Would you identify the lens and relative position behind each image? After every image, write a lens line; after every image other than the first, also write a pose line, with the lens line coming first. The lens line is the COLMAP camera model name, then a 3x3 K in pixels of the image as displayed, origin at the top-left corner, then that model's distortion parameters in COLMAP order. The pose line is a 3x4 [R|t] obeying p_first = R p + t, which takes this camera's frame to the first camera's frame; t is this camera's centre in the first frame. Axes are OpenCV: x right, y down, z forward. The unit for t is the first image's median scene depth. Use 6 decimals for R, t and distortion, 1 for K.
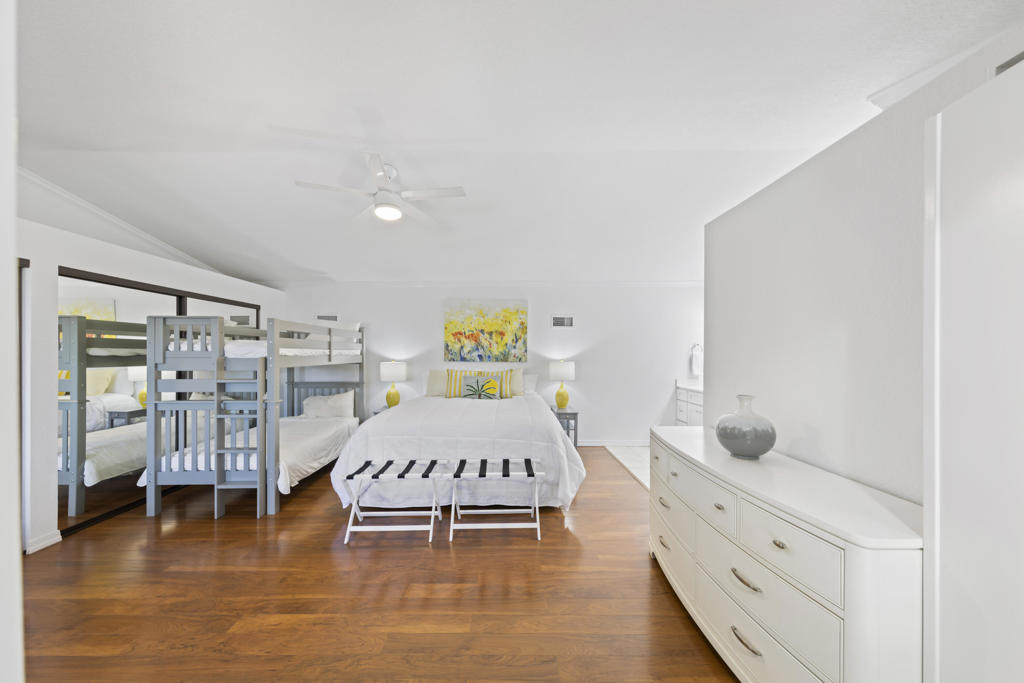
lens RADIAL K [[369.7, 0, 518.4], [0, 369.7, 350.7], [0, 0, 1]] dist [0.008877, 0.000065]
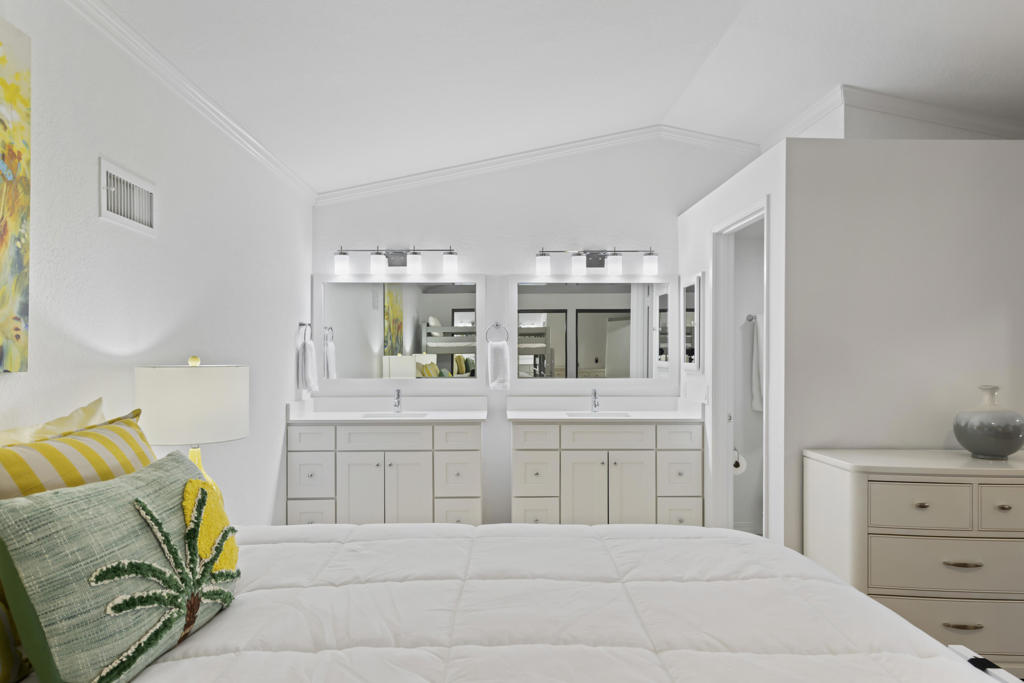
lens RADIAL K [[642.8, 0, 506.9], [0, 642.8, 351.7], [0, 0, 1]] dist [0.013479, 0.002691]
pose [[-0.043359, 0.005600, 0.999044, -0.309932], [-0.005257, 0.999969, -0.005833, 0.021288], [-0.999046, -0.005505, -0.043328, 0.772344]]
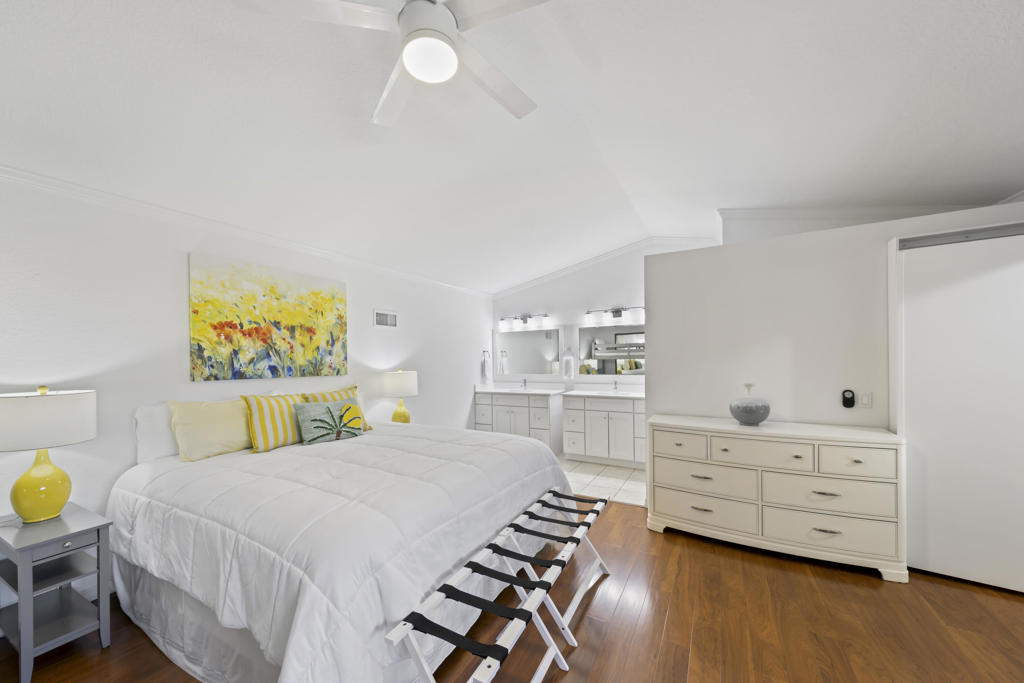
lens RADIAL K [[369.7, 0, 505.1], [0, 369.7, 359.3], [0, 0, 1]] dist [0.008877, 0.000065]
pose [[0.480686, -0.010731, 0.876827, -0.429563], [0.012624, 0.999906, 0.005317, 0.002410], [-0.876802, 0.008513, 0.480777, 0.420392]]
